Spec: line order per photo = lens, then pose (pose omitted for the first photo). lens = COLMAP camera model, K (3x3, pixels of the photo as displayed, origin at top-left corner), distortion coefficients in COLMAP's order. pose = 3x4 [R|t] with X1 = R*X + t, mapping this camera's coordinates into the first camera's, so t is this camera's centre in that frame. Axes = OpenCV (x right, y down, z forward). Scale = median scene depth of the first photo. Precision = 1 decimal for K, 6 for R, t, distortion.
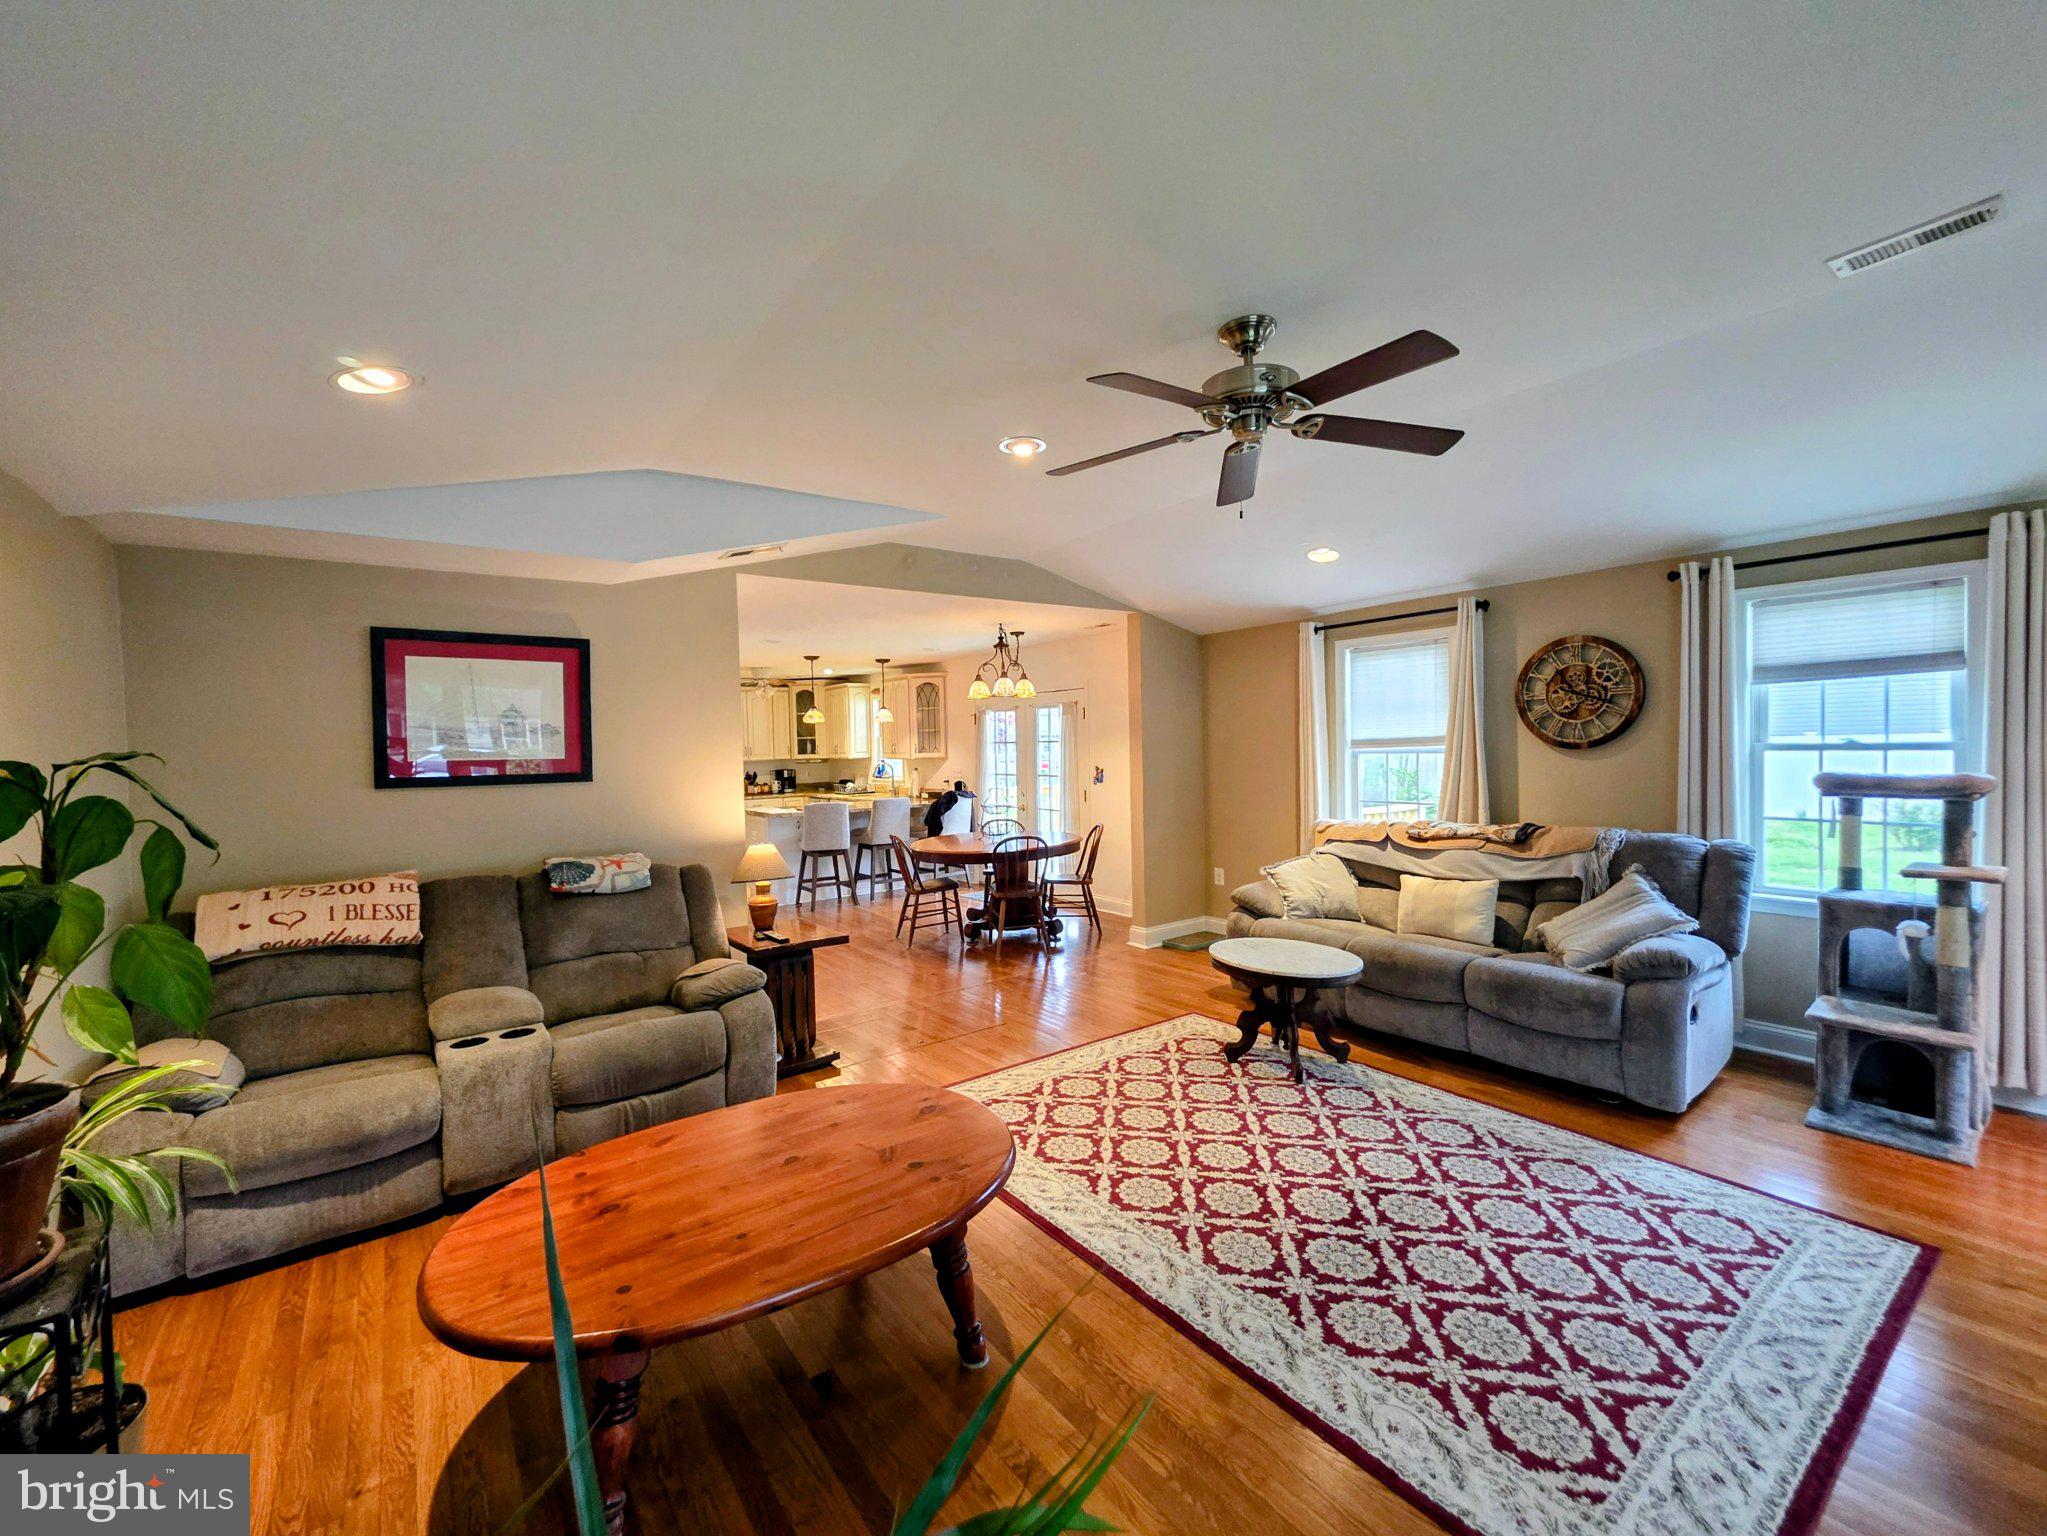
lens RADIAL K [[843.1, 0, 1039.3], [0, 843.1, 764.3], [0, 0, 1]] dist [0.006601, -0.001157]
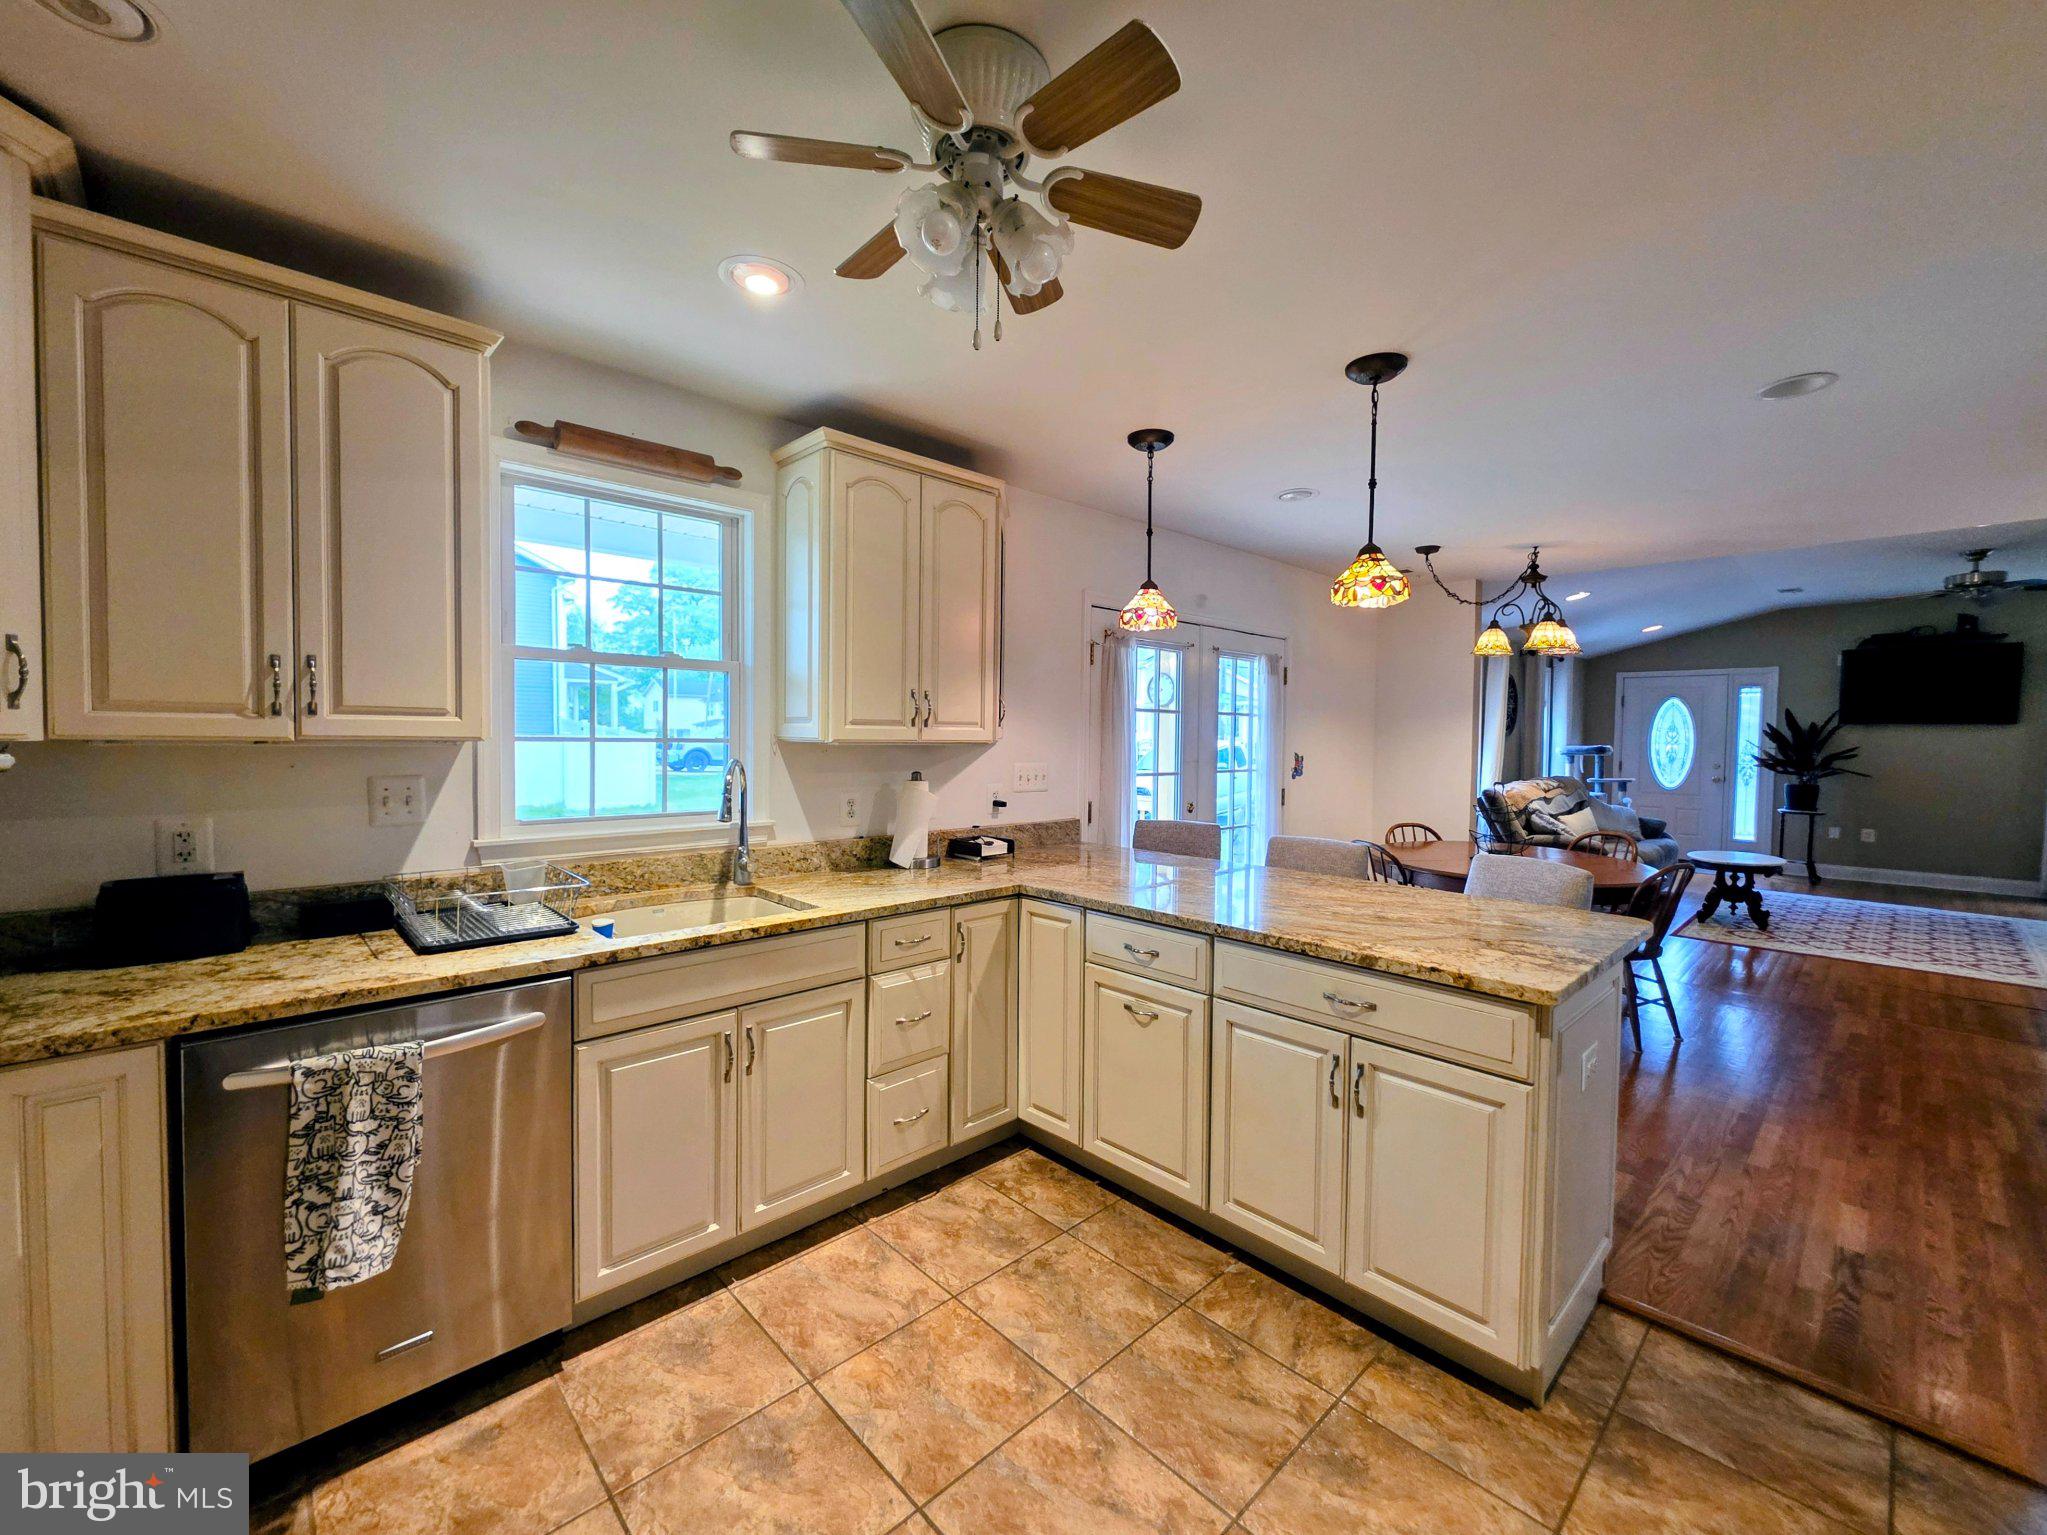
lens RADIAL K [[843.1, 0, 991.0], [0, 843.1, 775.6], [0, 0, 1]] dist [0.006601, -0.001157]
pose [[-0.095189, -0.026726, 0.995100, -1.384385], [0.018833, 0.999412, 0.028643, -0.009244], [-0.995281, 0.021468, -0.094630, 2.975377]]
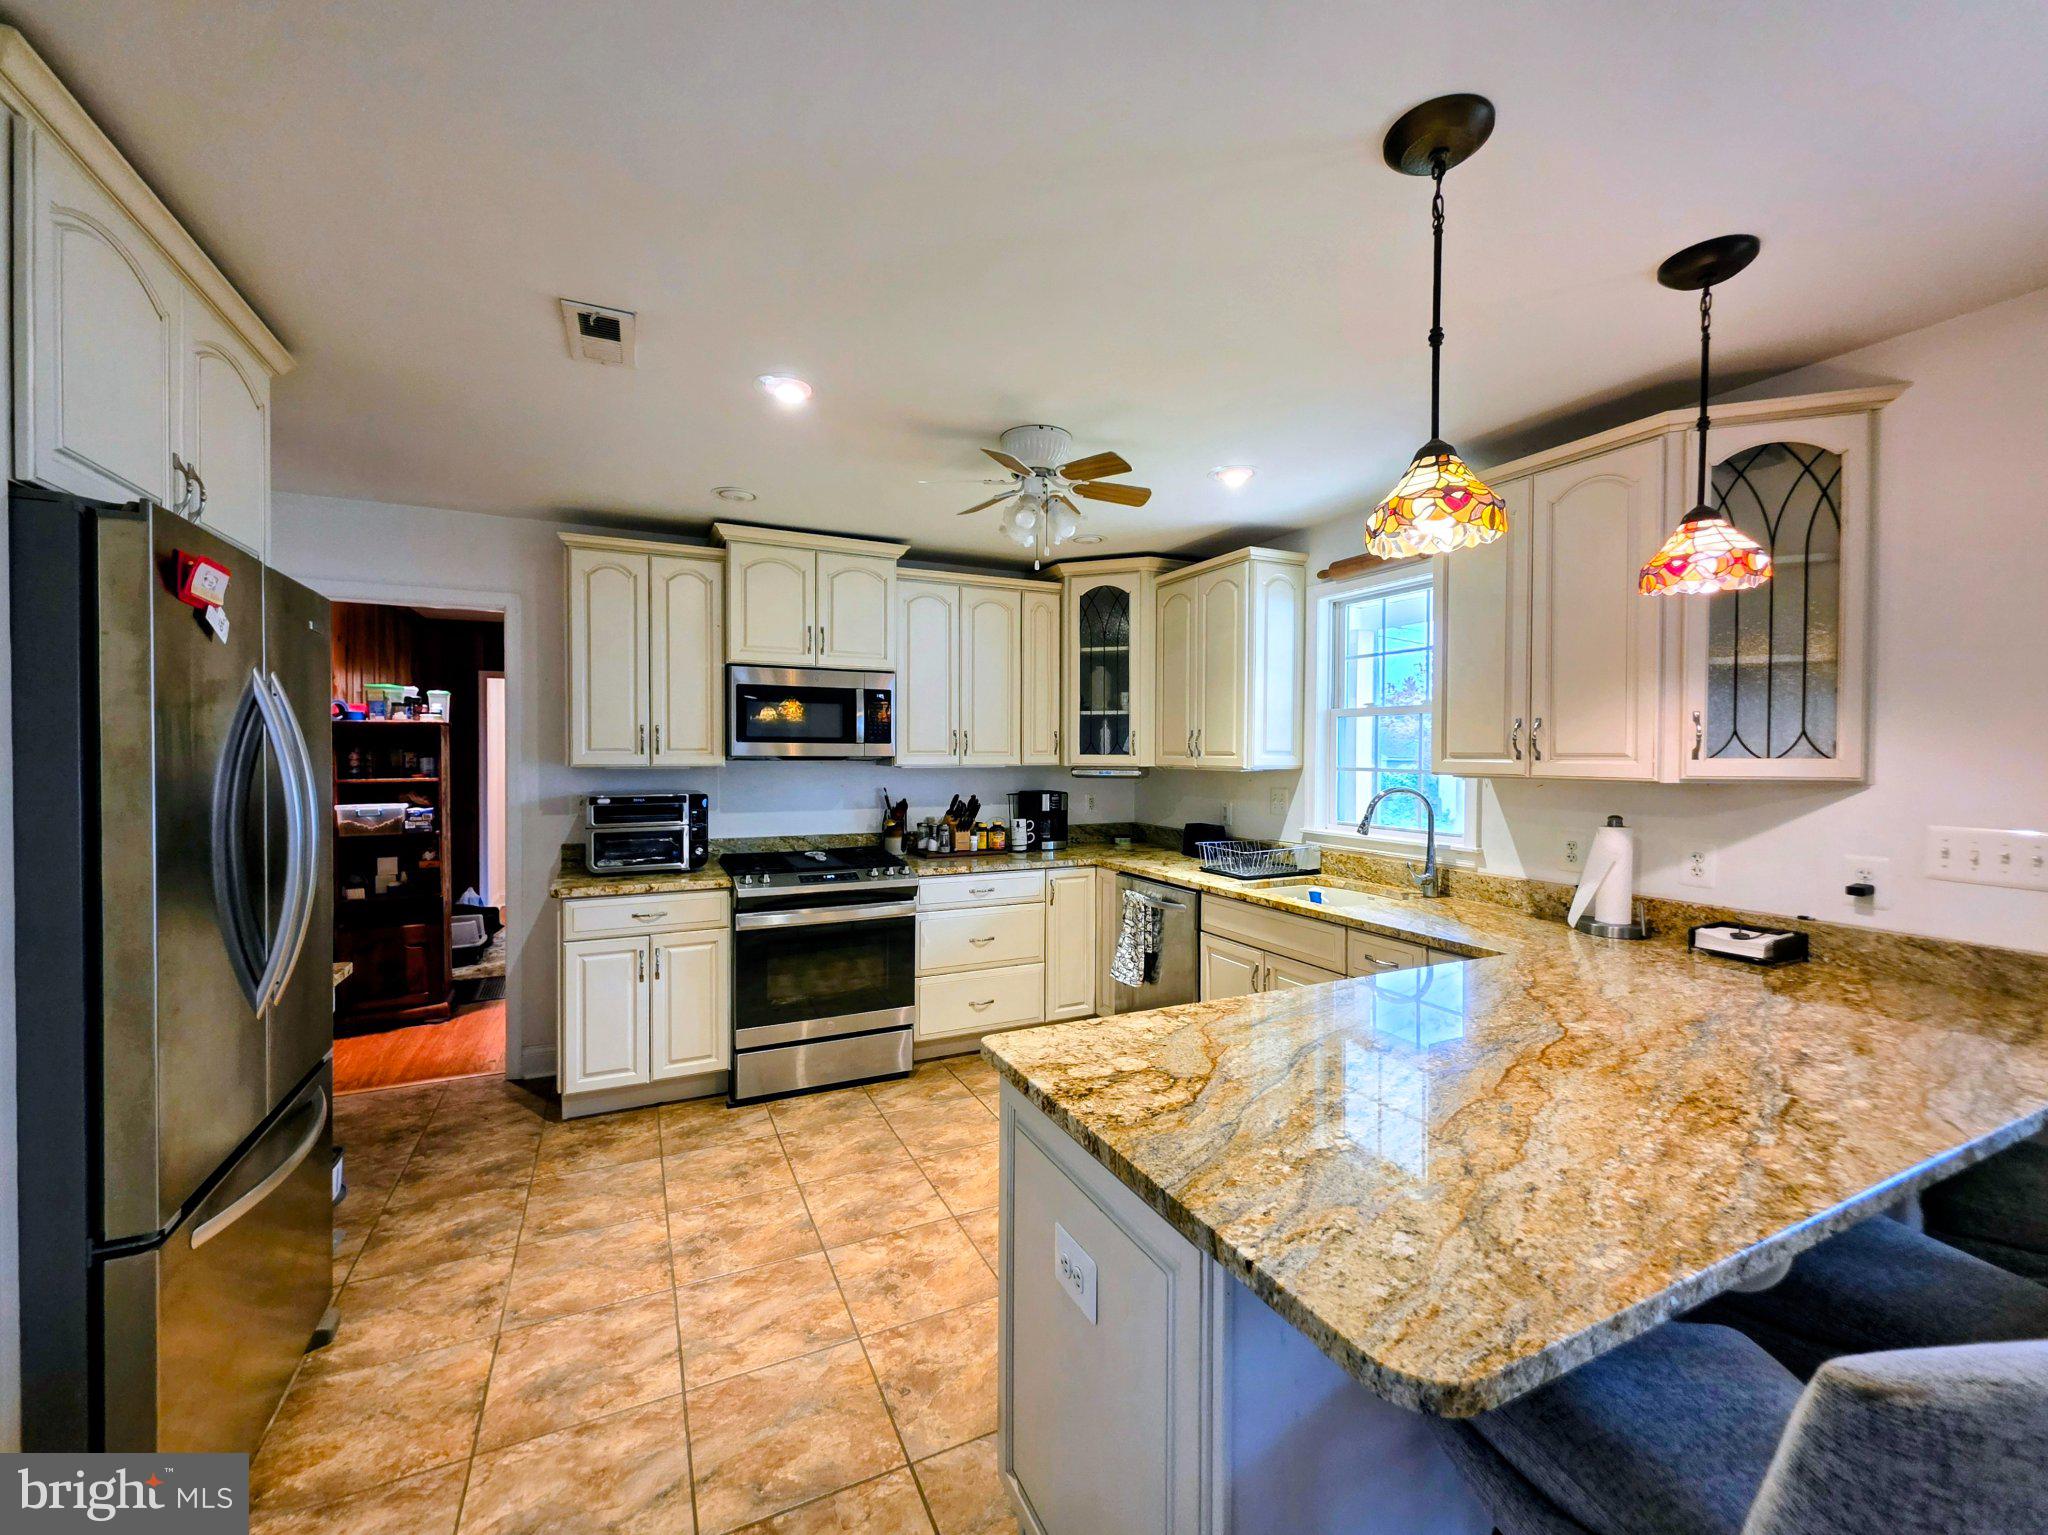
lens RADIAL K [[843.5, 0, 1036.4], [0, 843.5, 764.3], [0, 0, 1]] dist [0.006601, -0.001157]
pose [[0.979501, 0.030428, -0.199129, -0.784747], [-0.032901, 0.999417, -0.009122, -0.009558], [0.198736, 0.015486, 0.979931, 2.113216]]
